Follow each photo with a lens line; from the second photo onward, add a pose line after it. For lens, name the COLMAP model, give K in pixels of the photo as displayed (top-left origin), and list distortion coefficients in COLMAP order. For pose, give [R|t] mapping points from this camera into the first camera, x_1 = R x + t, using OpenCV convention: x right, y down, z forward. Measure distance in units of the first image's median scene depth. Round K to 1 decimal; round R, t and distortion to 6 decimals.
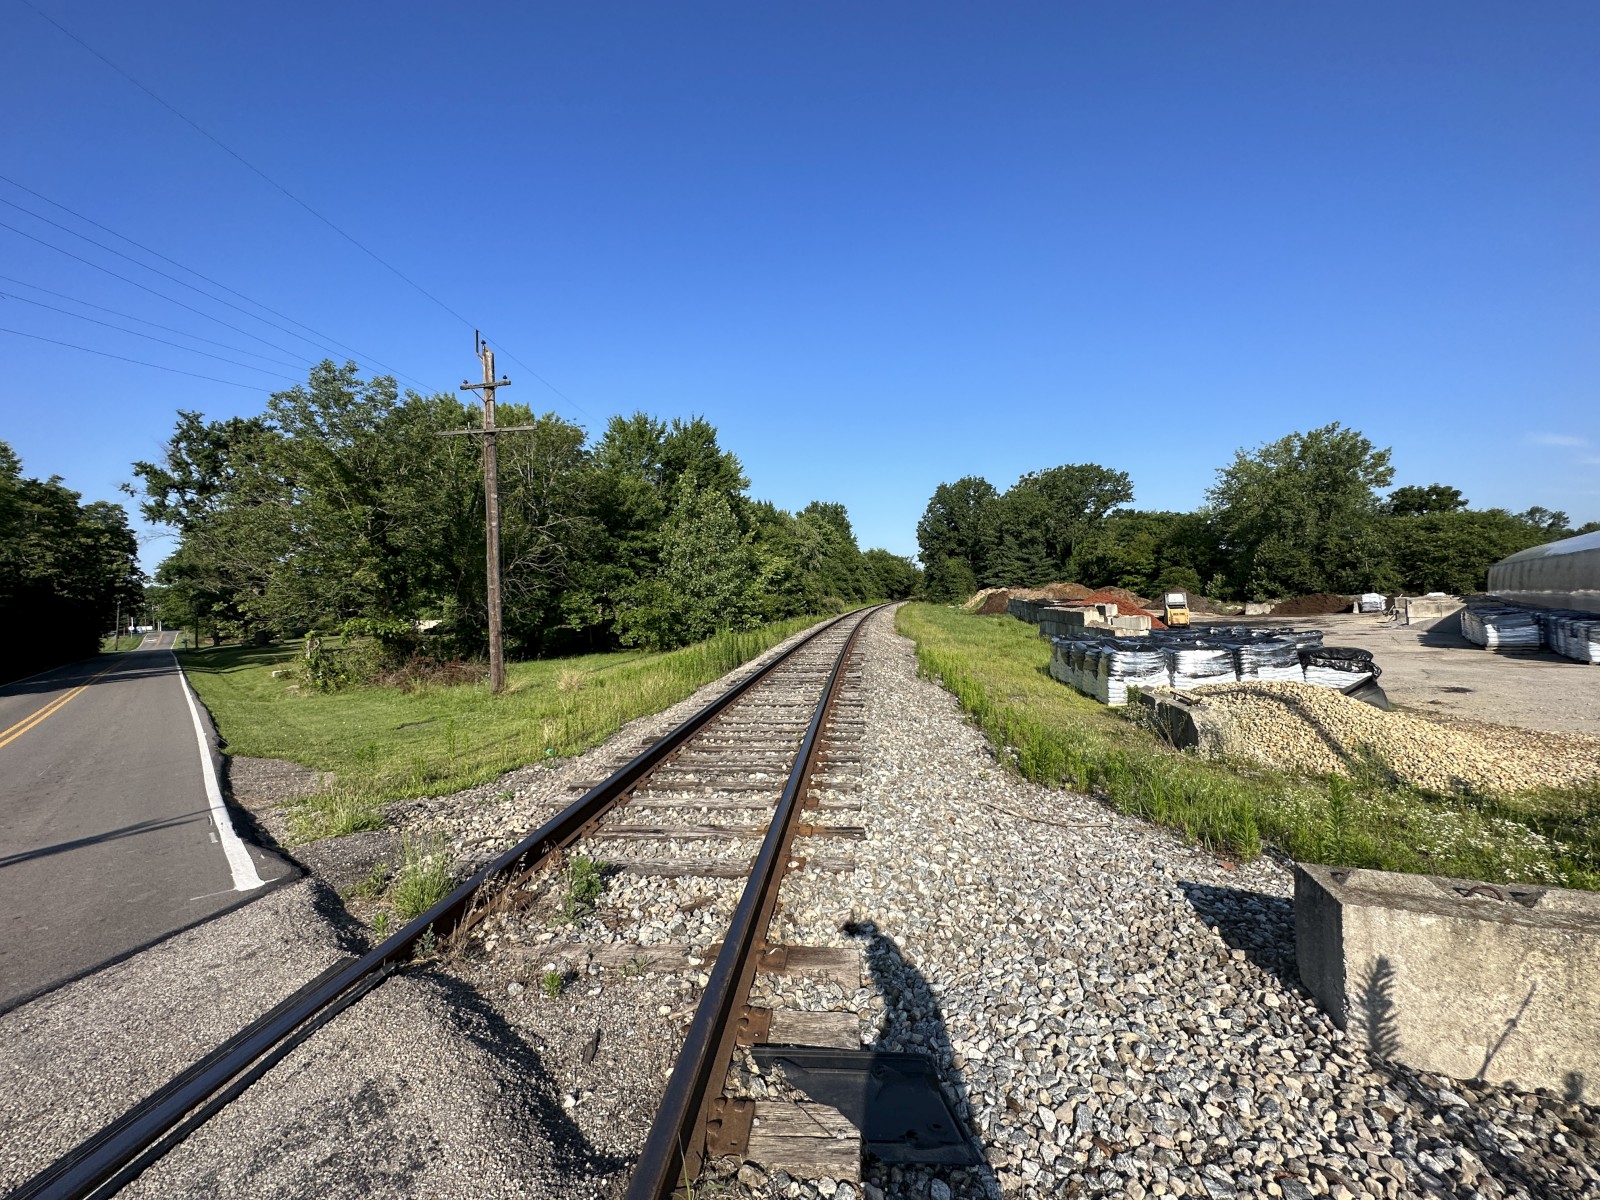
lens RADIAL K [[642.3, 0, 805.0], [0, 642.3, 602.5], [0, 0, 1]] dist [0.000906, 0.000010]
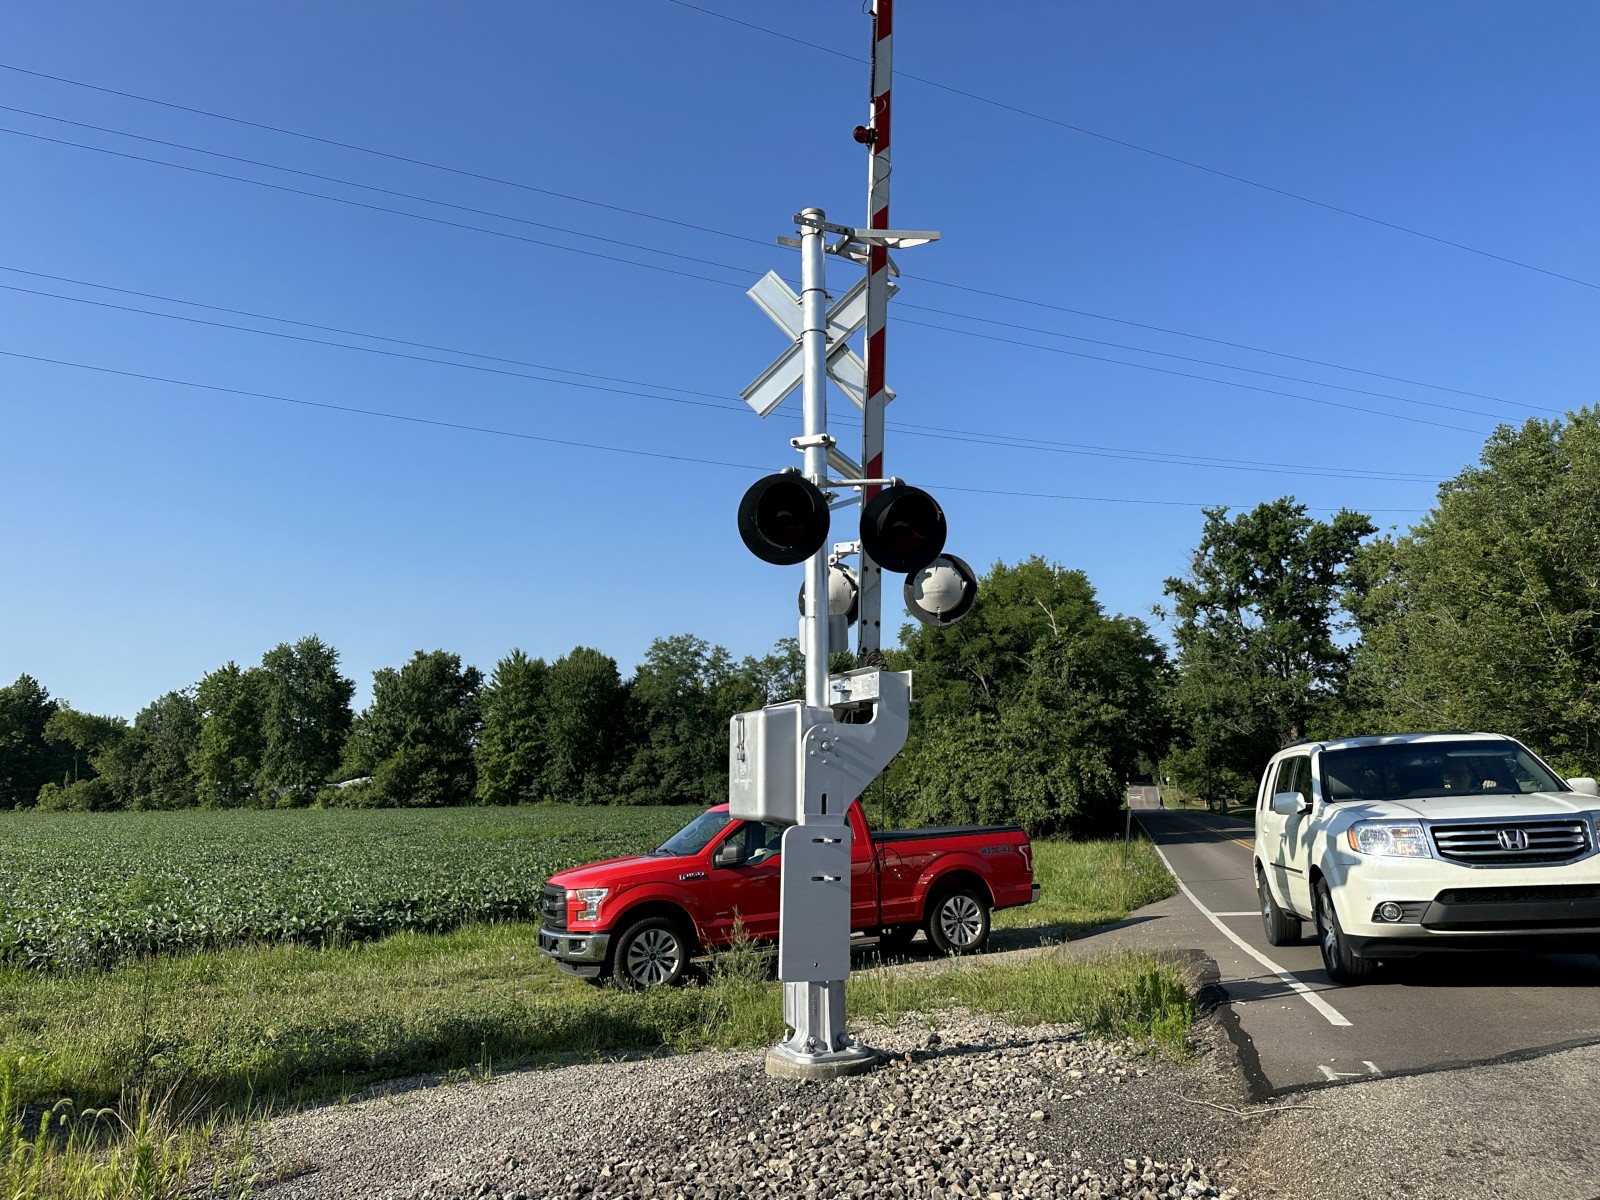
lens RADIAL K [[1119.9, 0, 800.0], [0, 1119.9, 600.0], [0, 0, 1]] dist [0.116968, -0.178169]
pose [[0.497051, -0.110326, -0.860679, -0.007807], [-0.003873, 0.991592, -0.129344, 0.002805], [0.867713, 0.067624, 0.492444, -0.160952]]
